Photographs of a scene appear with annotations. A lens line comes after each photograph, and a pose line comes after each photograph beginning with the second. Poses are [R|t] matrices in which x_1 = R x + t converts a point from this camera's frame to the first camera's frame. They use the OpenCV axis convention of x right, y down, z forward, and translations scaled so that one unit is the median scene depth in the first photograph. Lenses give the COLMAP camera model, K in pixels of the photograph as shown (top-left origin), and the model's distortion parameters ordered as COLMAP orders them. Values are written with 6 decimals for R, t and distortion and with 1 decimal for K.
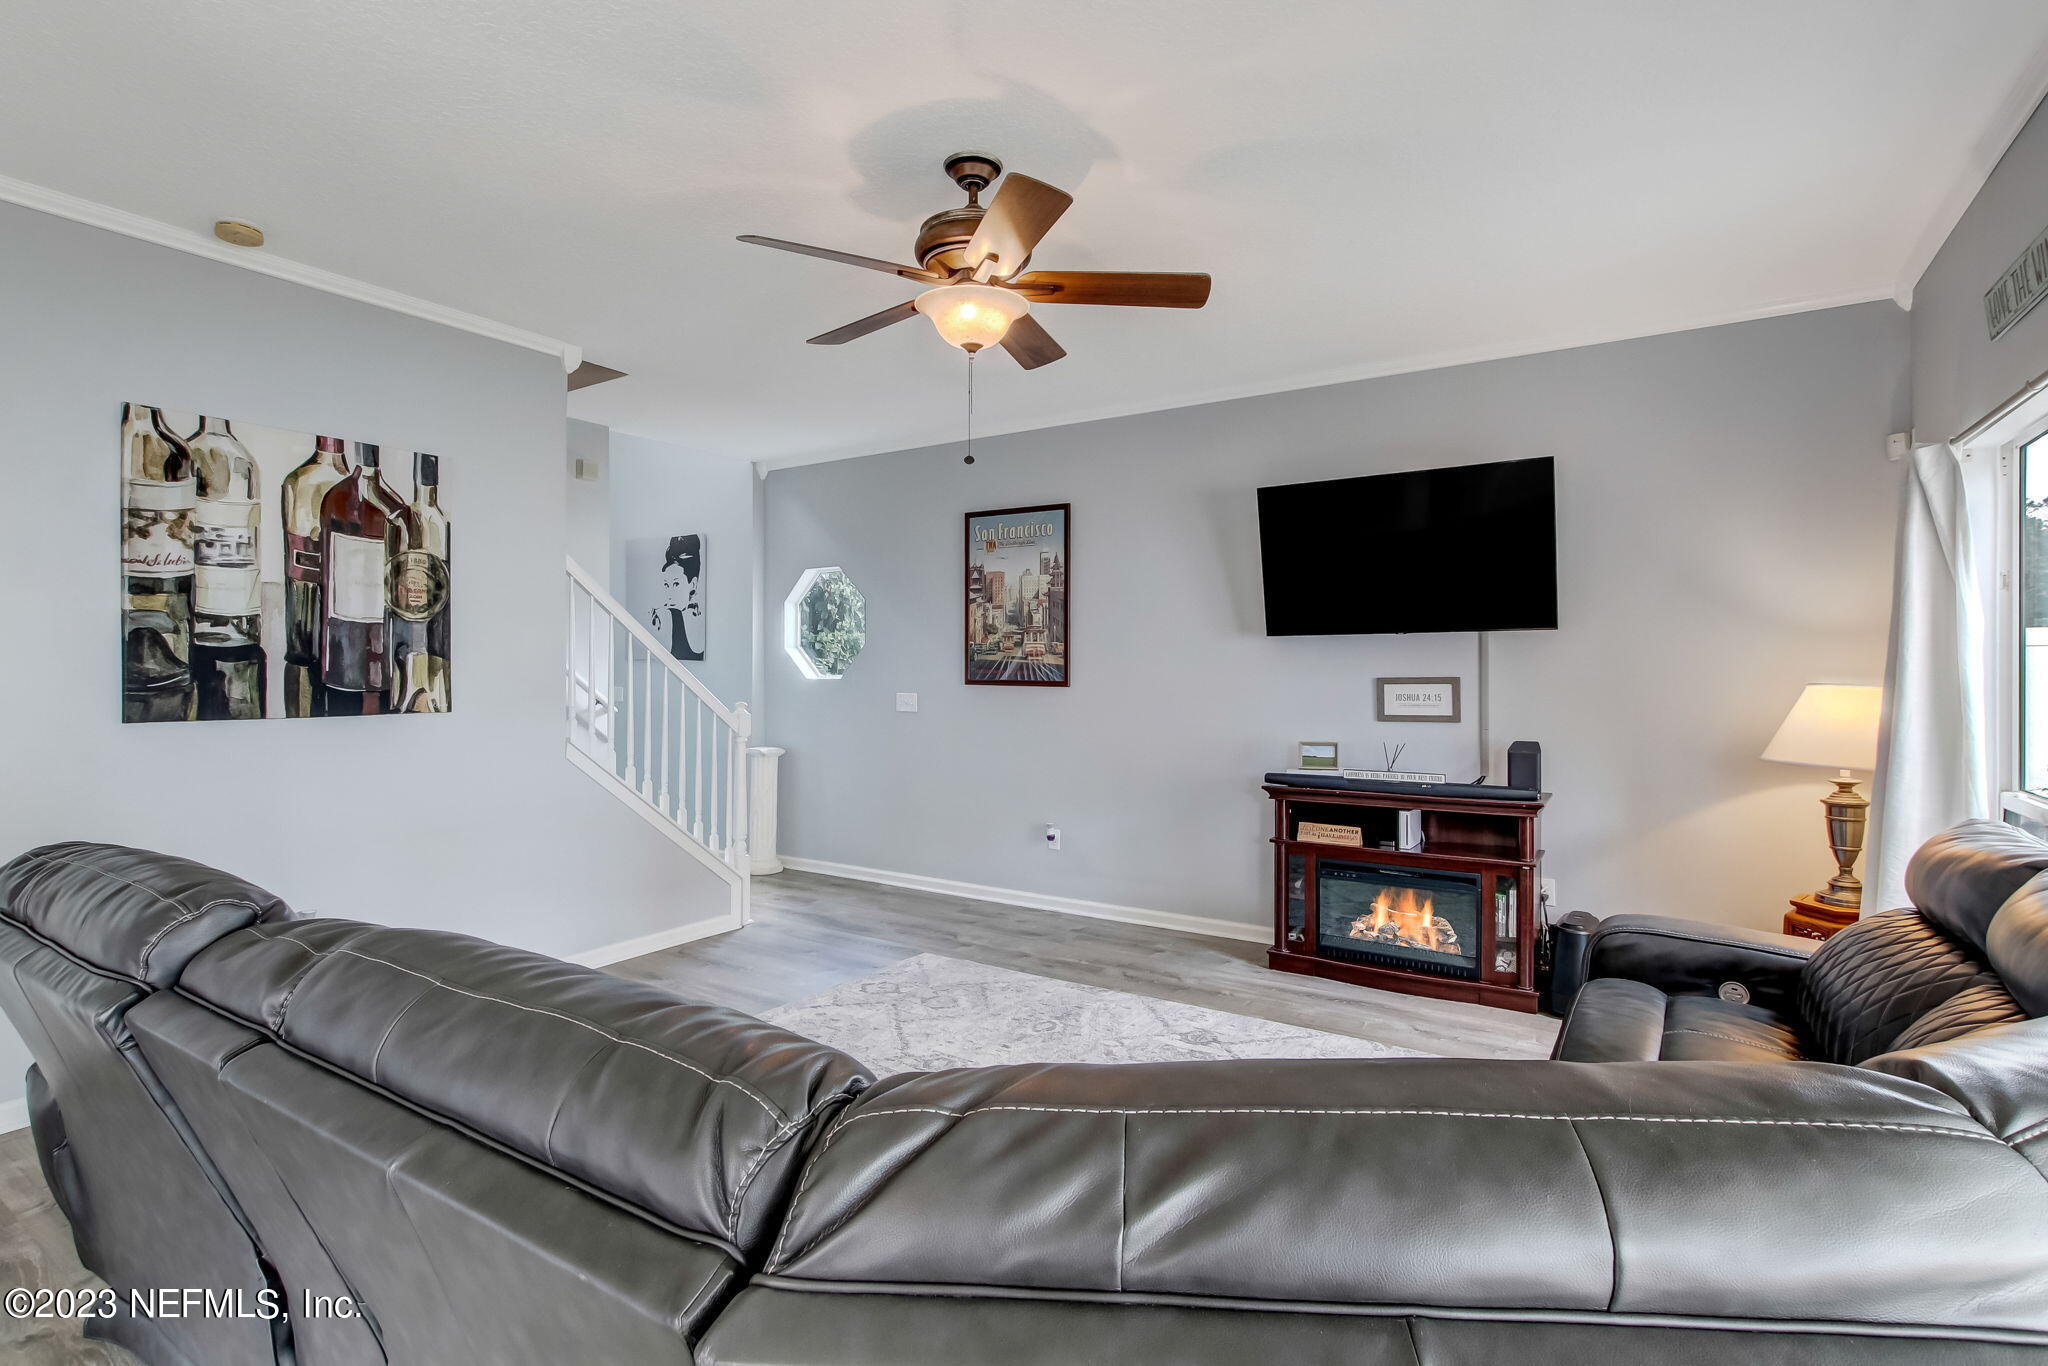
lens RADIAL K [[992.8, 0, 1015.1], [0, 992.8, 668.3], [0, 0, 1]] dist [-0.010058, 0.000588]
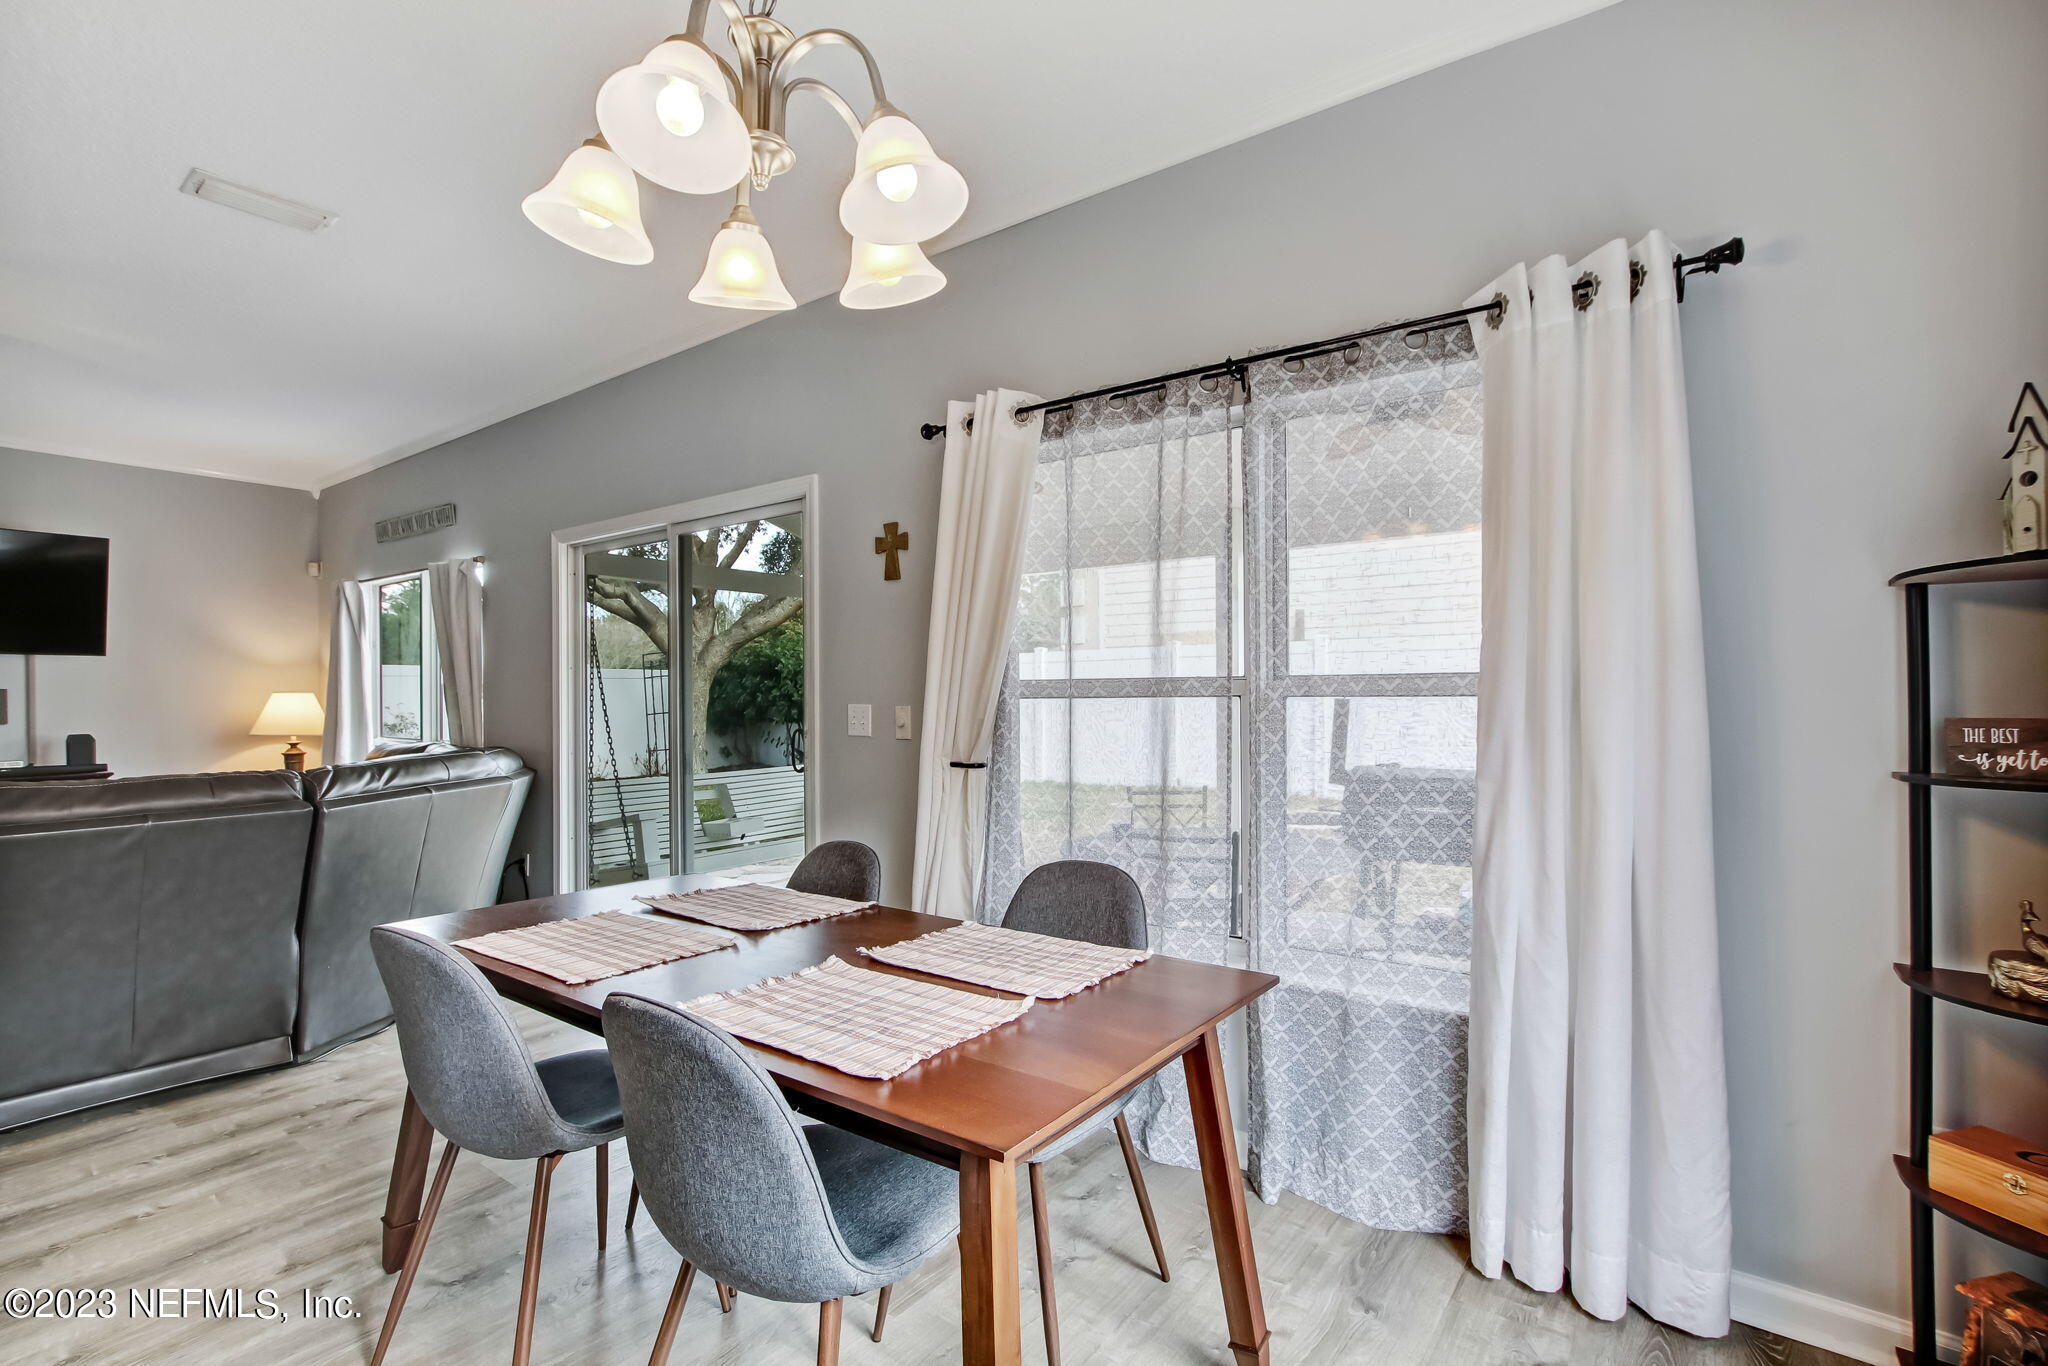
lens RADIAL K [[942.3, 0, 1024.0], [0, 942.3, 683.0], [0, 0, 1]] dist [-0.014722, -0.000062]
pose [[0.055320, 0.012172, 0.998394, -0.679348], [0.002557, 0.999921, -0.012333, 0.019241], [-0.998465, 0.003235, 0.055284, -0.394194]]
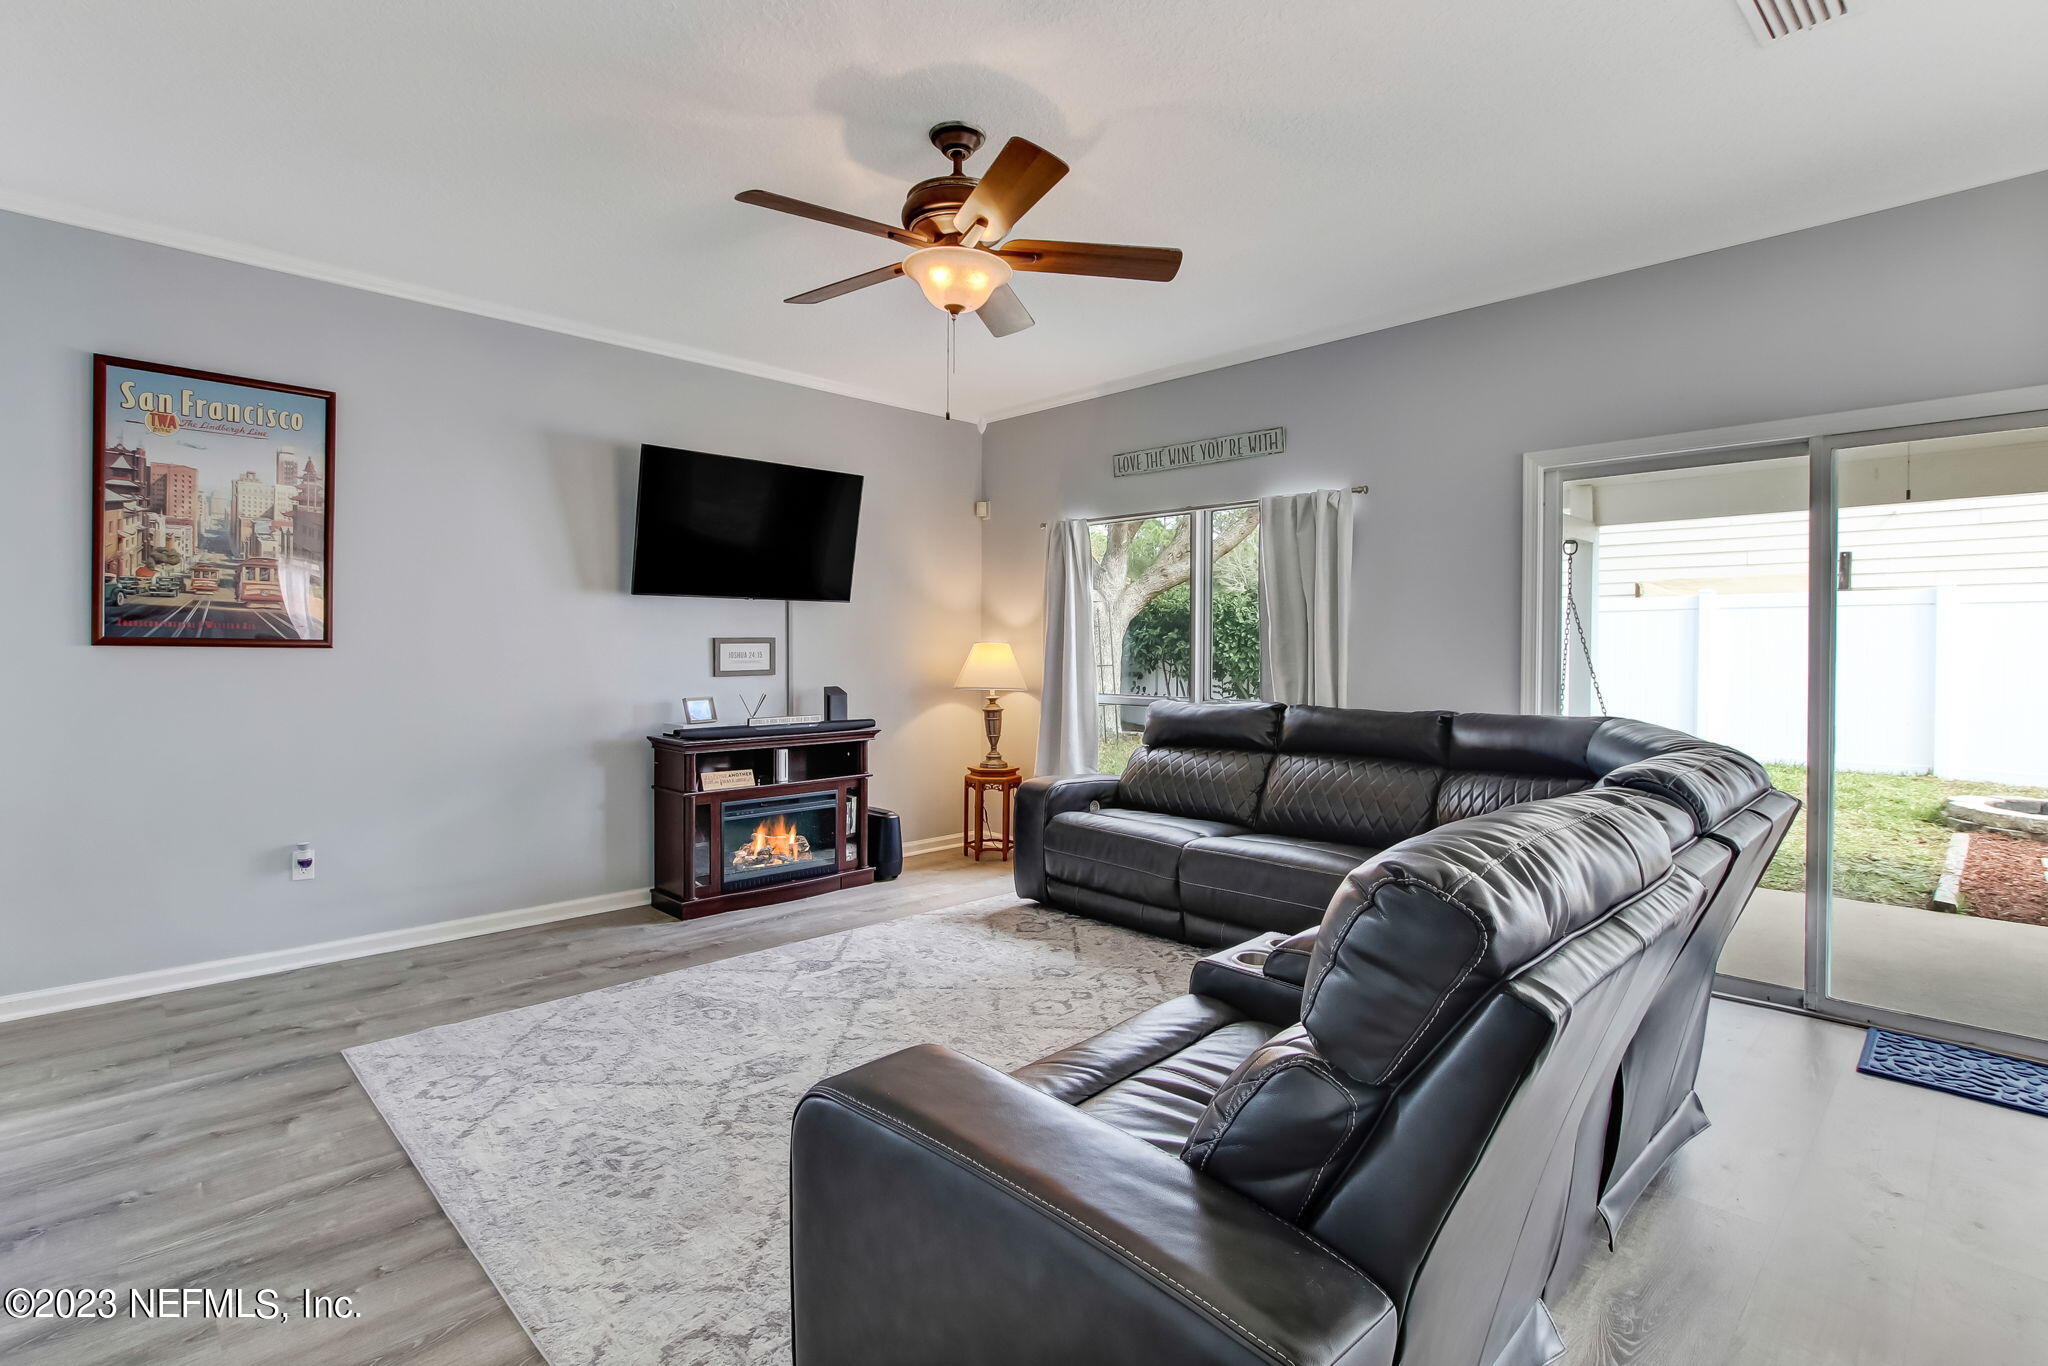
lens RADIAL K [[976.3, 0, 1018.6], [0, 976.3, 655.4], [0, 0, 1]] dist [-0.018687, 0.000245]
pose [[0.208429, -0.006259, 0.978018, -0.644271], [-0.005475, 0.999956, 0.007566, 0.019717], [-0.978022, -0.006932, 0.208385, 0.449817]]
